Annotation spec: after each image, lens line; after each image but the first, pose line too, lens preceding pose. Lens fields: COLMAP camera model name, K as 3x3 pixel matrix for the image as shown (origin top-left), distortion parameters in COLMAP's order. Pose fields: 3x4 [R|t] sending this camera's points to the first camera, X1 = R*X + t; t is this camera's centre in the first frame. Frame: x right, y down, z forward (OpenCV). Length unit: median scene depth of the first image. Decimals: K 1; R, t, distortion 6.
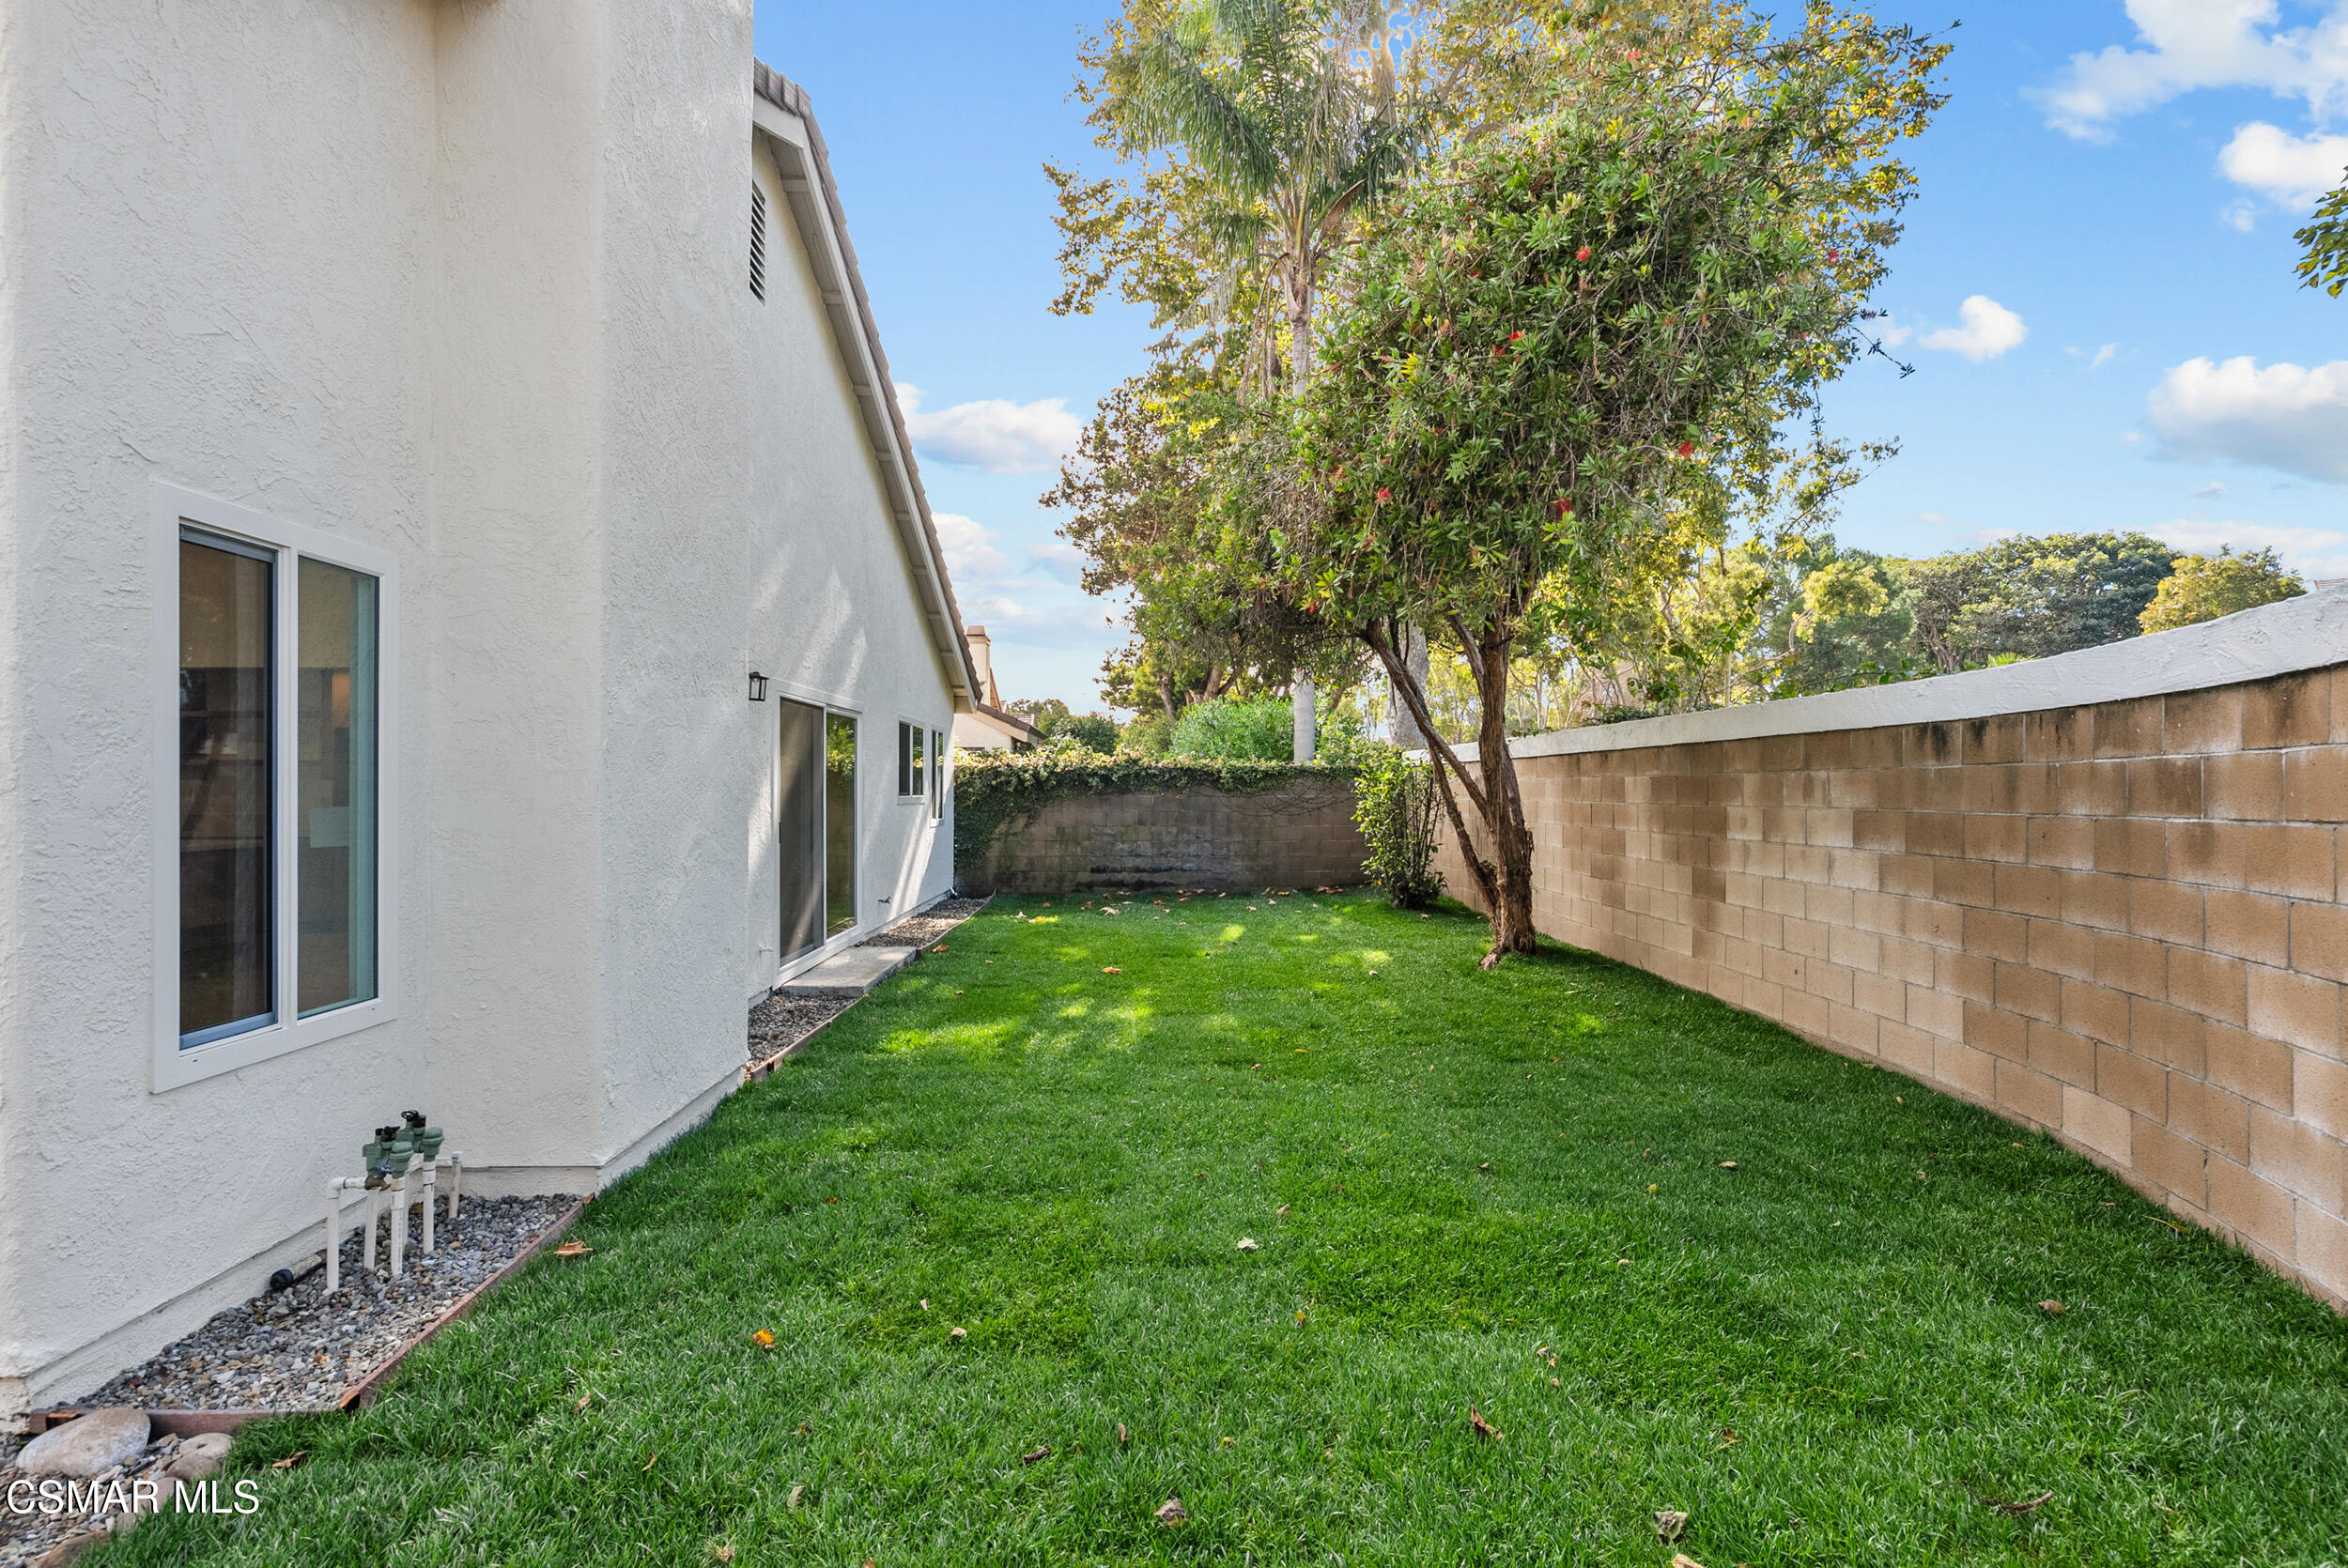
lens RADIAL K [[1095.5, 0, 1165.9], [0, 1095.5, 782.0], [0, 0, 1]] dist [-0.003300, 0.005464]
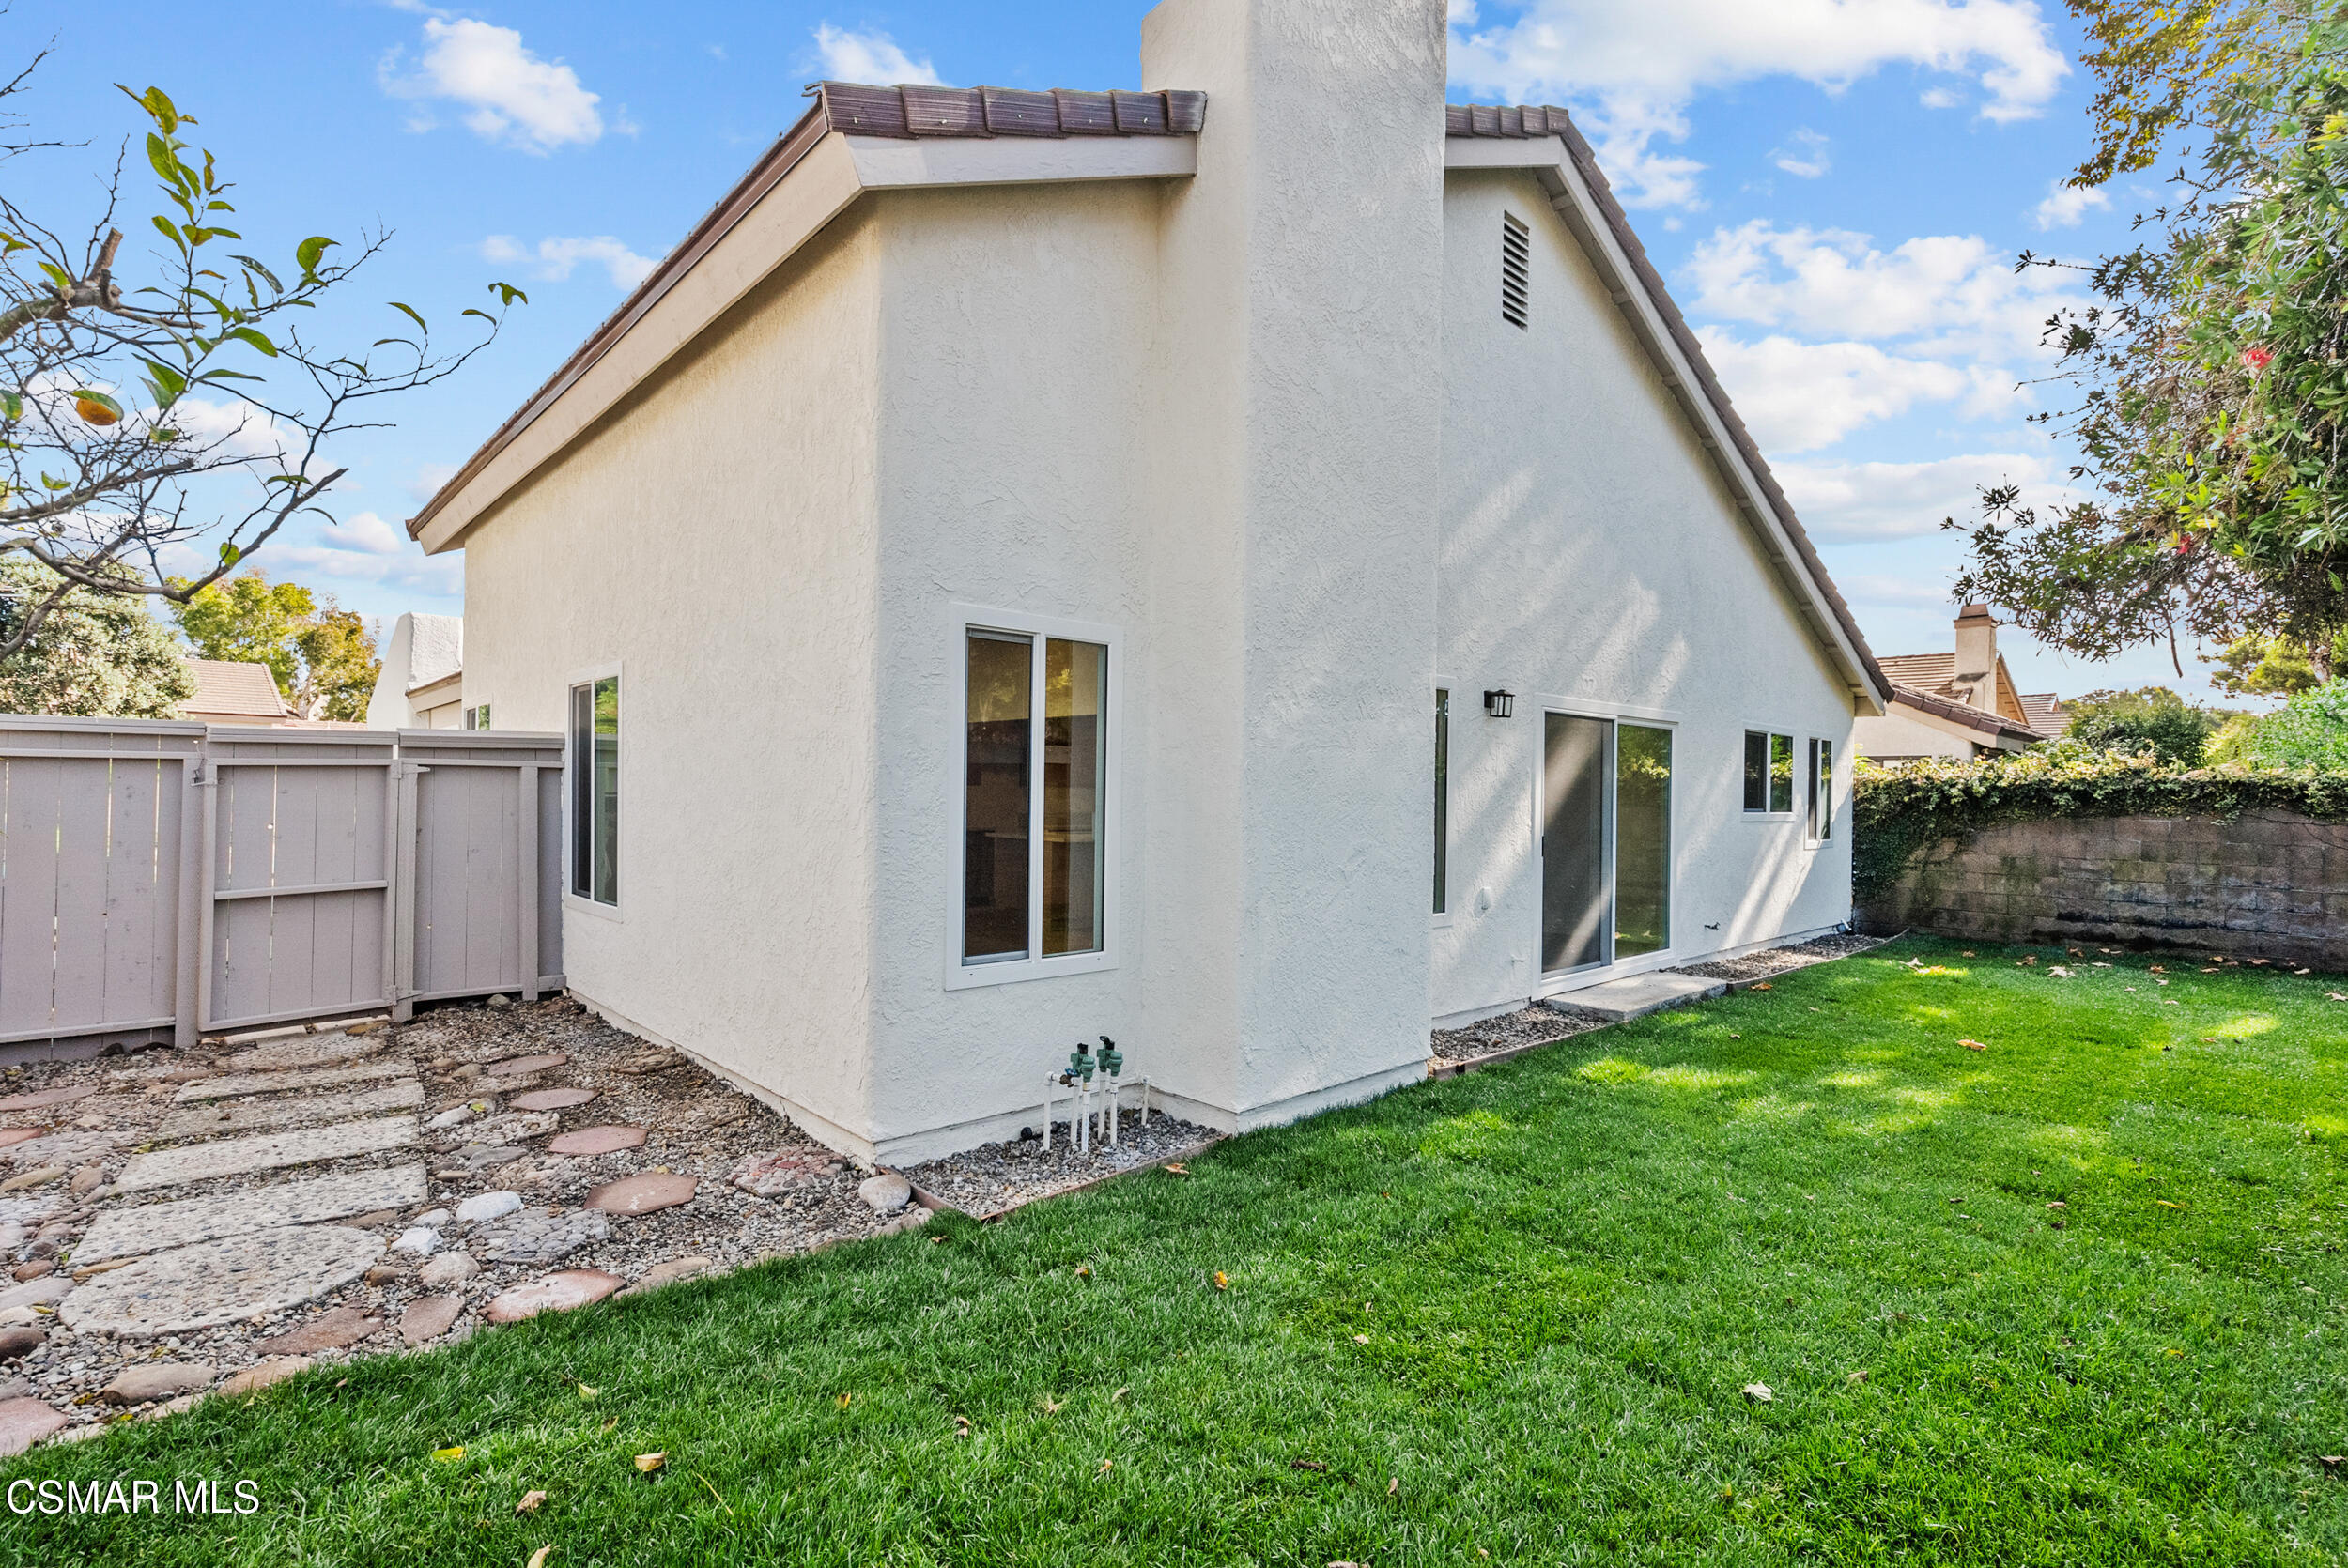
lens RADIAL K [[1095.5, 0, 1165.9], [0, 1095.5, 782.0], [0, 0, 1]] dist [-0.003300, 0.005464]
pose [[0.663397, 0.002337, -0.748264, 0.278728], [-0.009706, 0.999938, -0.005482, -0.006464], [0.748205, 0.010899, 0.663378, 0.110683]]
